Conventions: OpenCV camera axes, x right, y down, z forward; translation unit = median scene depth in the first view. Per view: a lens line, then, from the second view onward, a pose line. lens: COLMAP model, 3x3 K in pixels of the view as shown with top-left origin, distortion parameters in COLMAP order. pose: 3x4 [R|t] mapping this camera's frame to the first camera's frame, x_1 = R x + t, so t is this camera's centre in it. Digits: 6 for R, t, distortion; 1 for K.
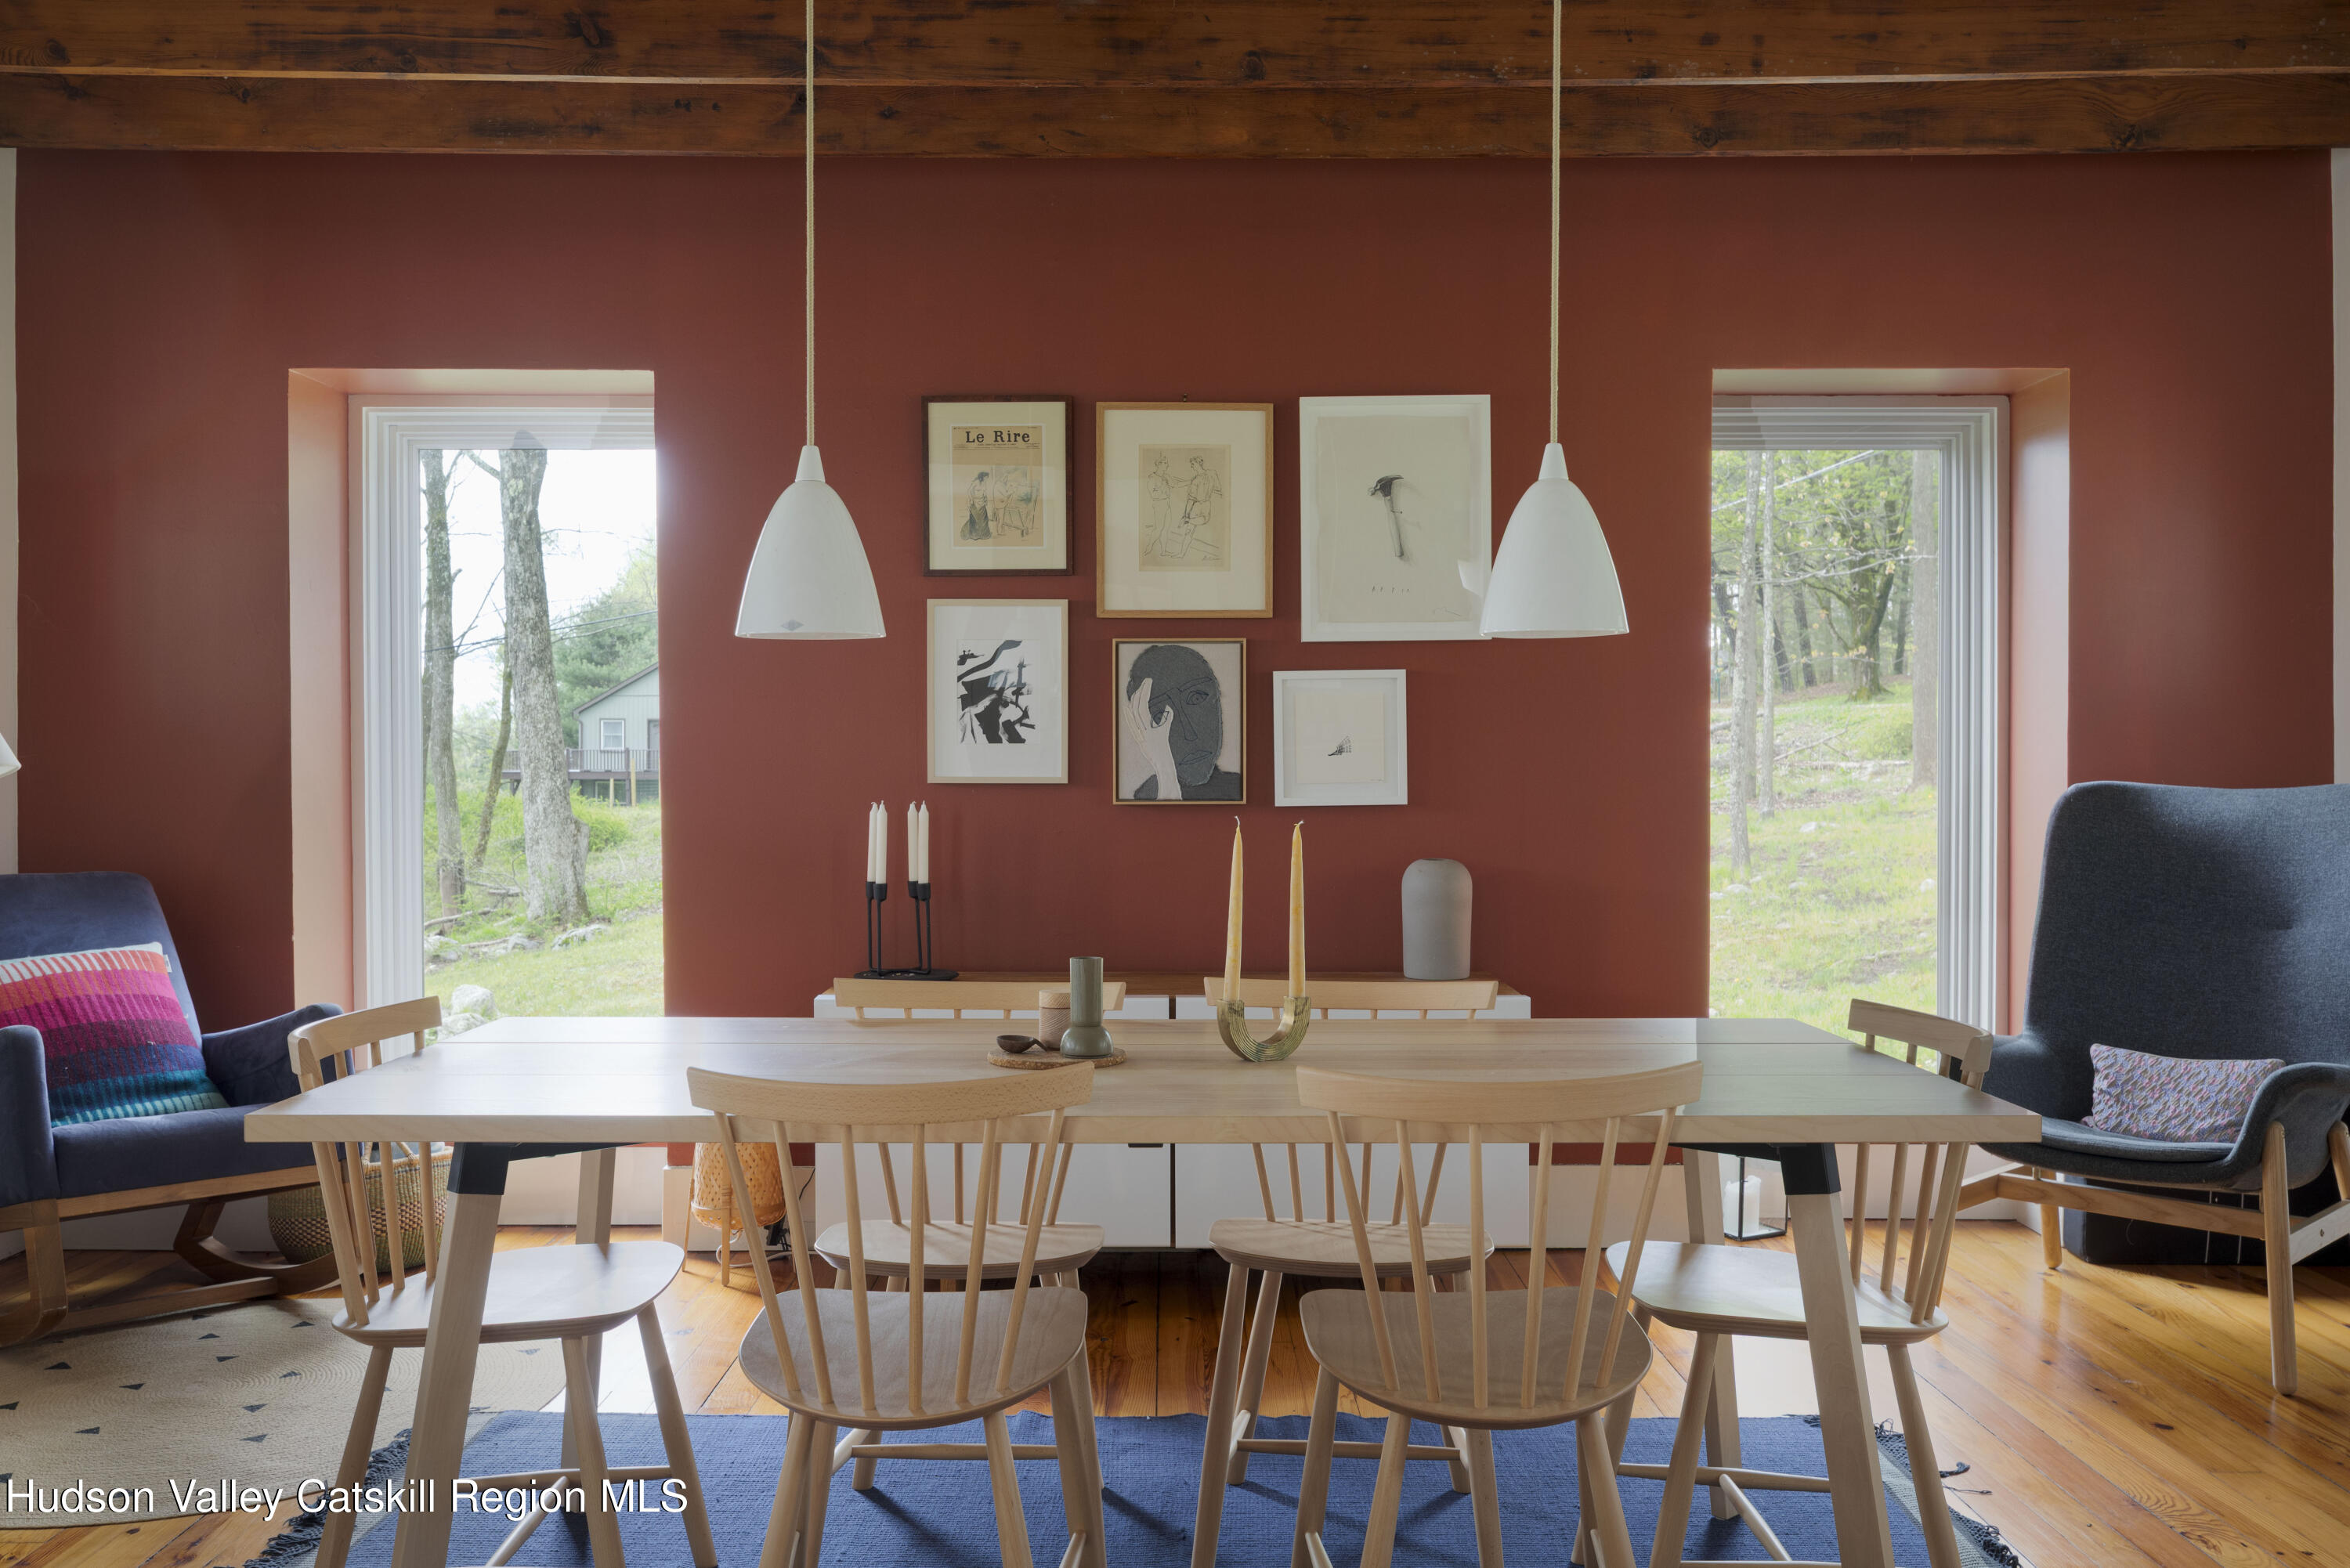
lens RADIAL K [[2103.1, 0, 1175.3], [0, 2103.1, 799.5], [0, 0, 1]] dist [0.015981, -0.006695]
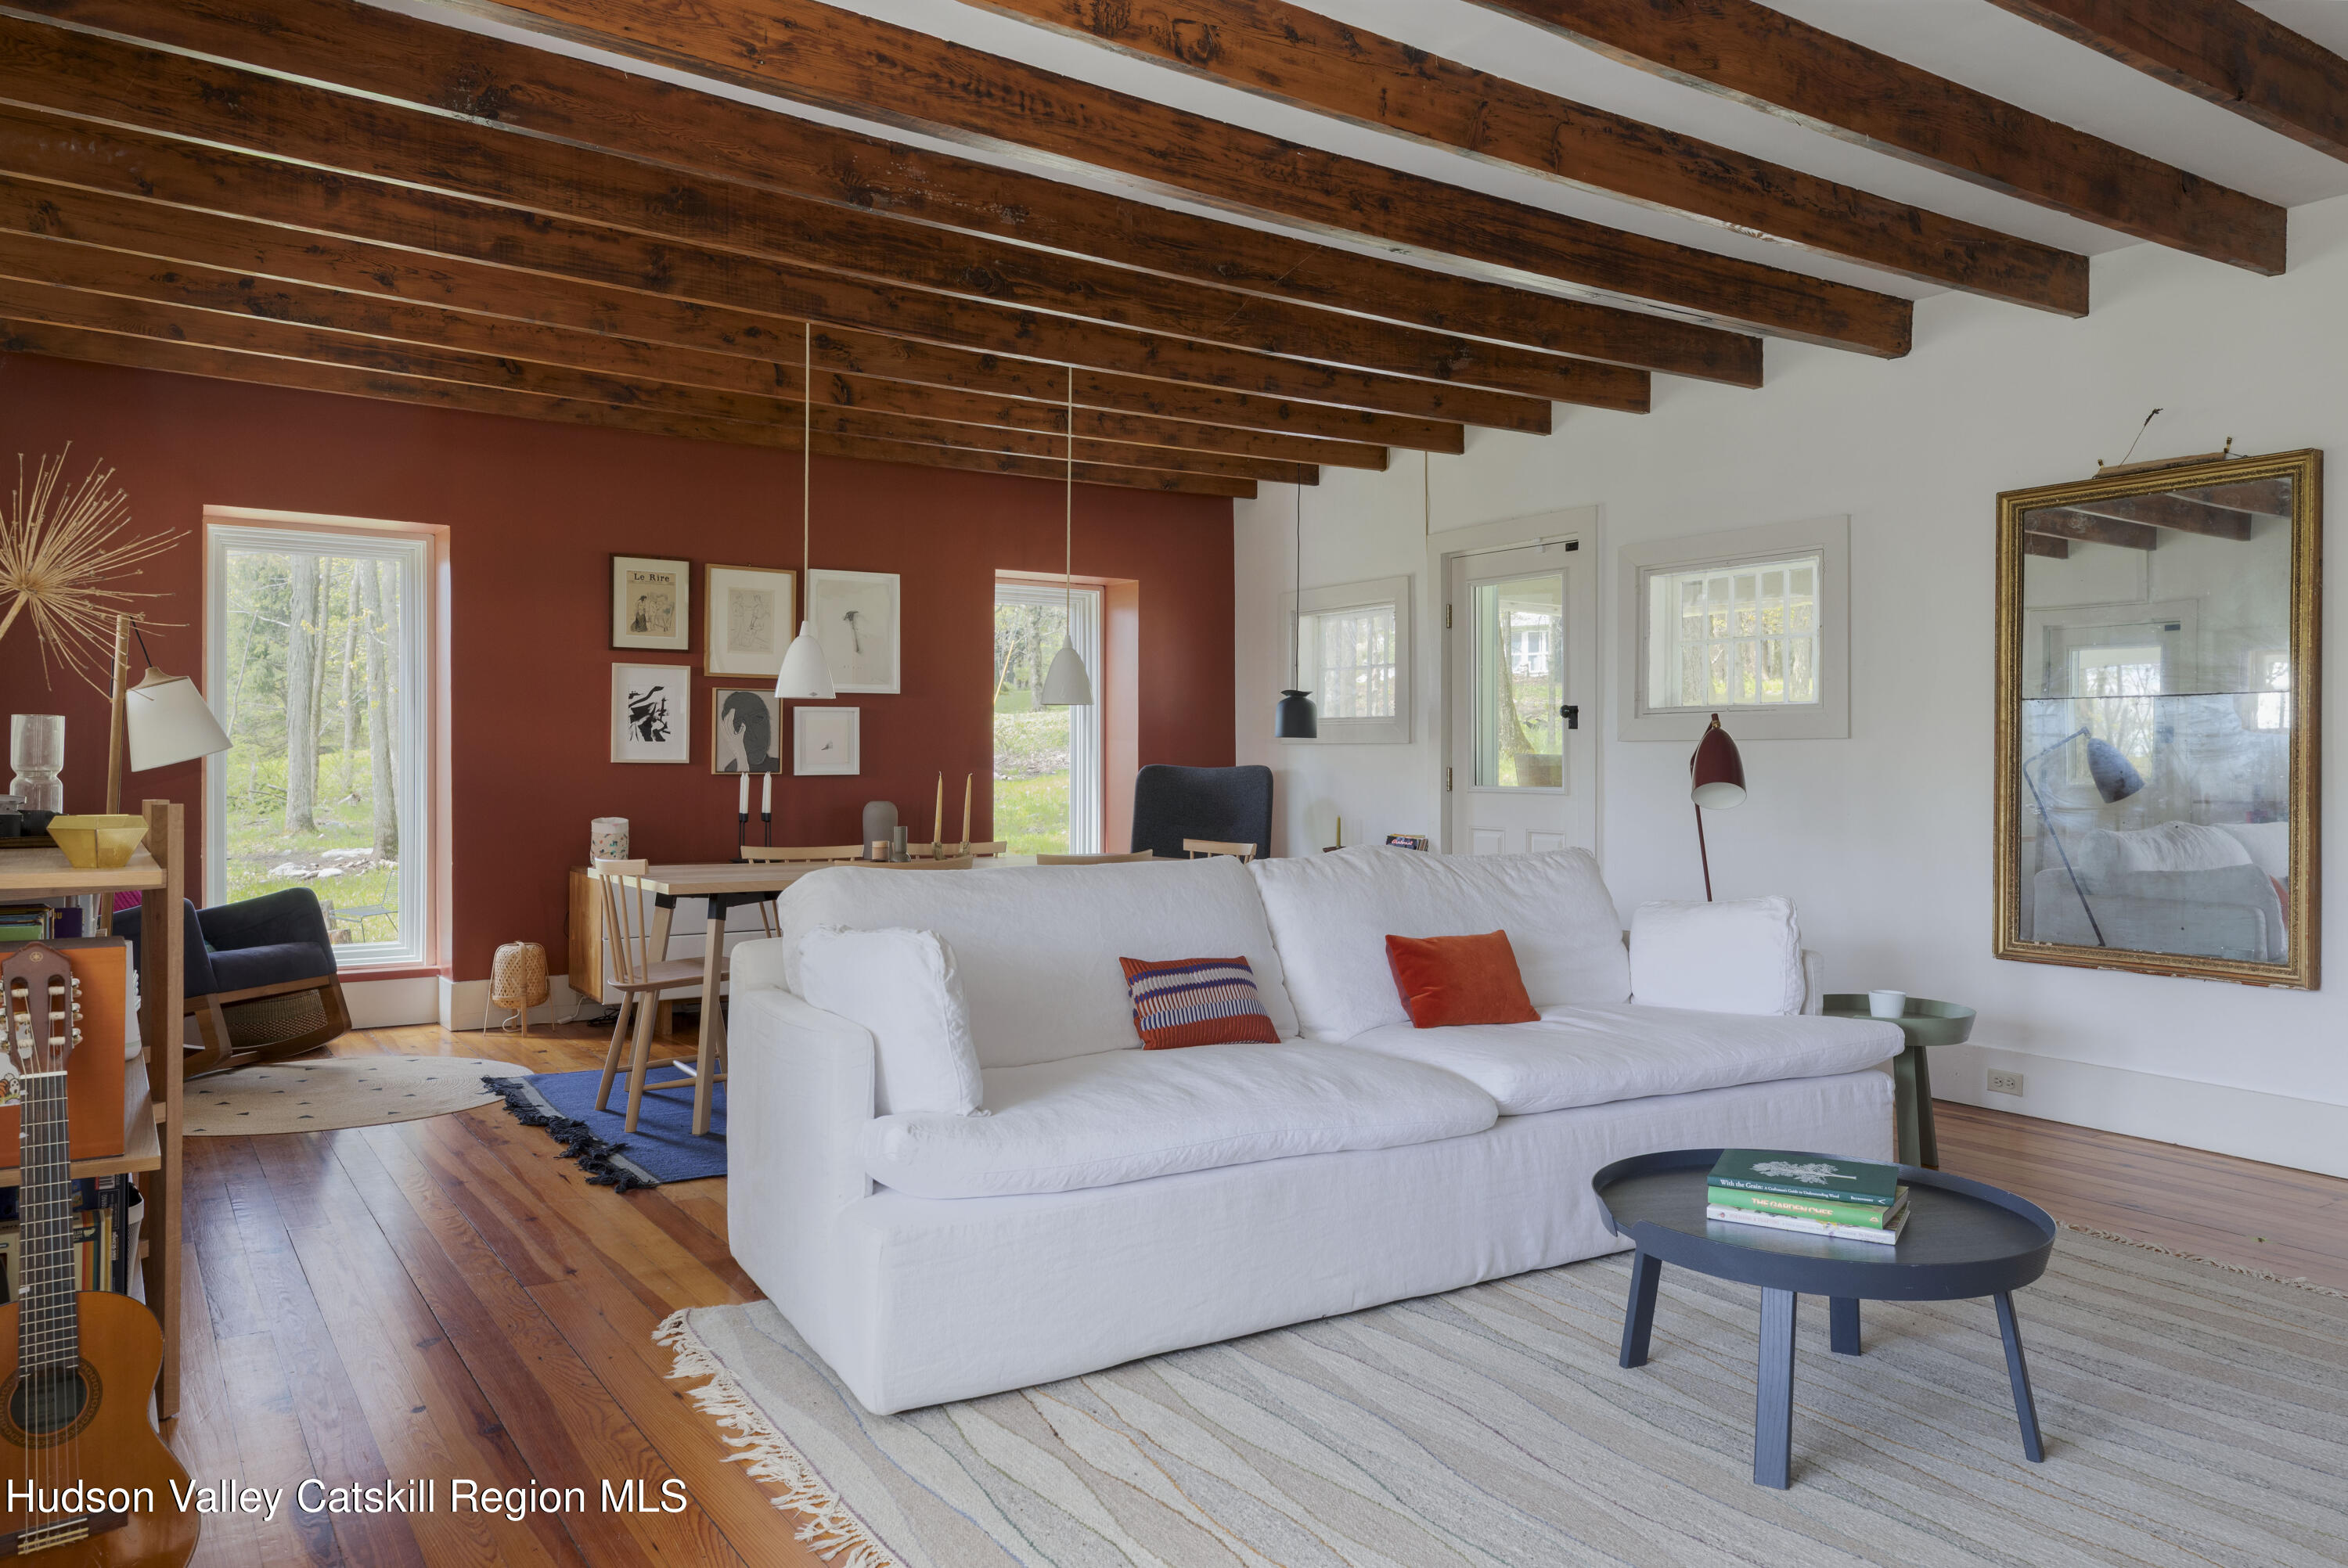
lens RADIAL K [[1583.5, 0, 1171.8], [0, 1583.5, 778.5], [0, 0, 1]] dist [0.028957, -0.003161]
pose [[0.842014, 0.002620, 0.539449, -0.457975], [-0.004216, 0.999990, 0.001723, 0.002152], [-0.539439, -0.003725, 0.842017, -0.441376]]
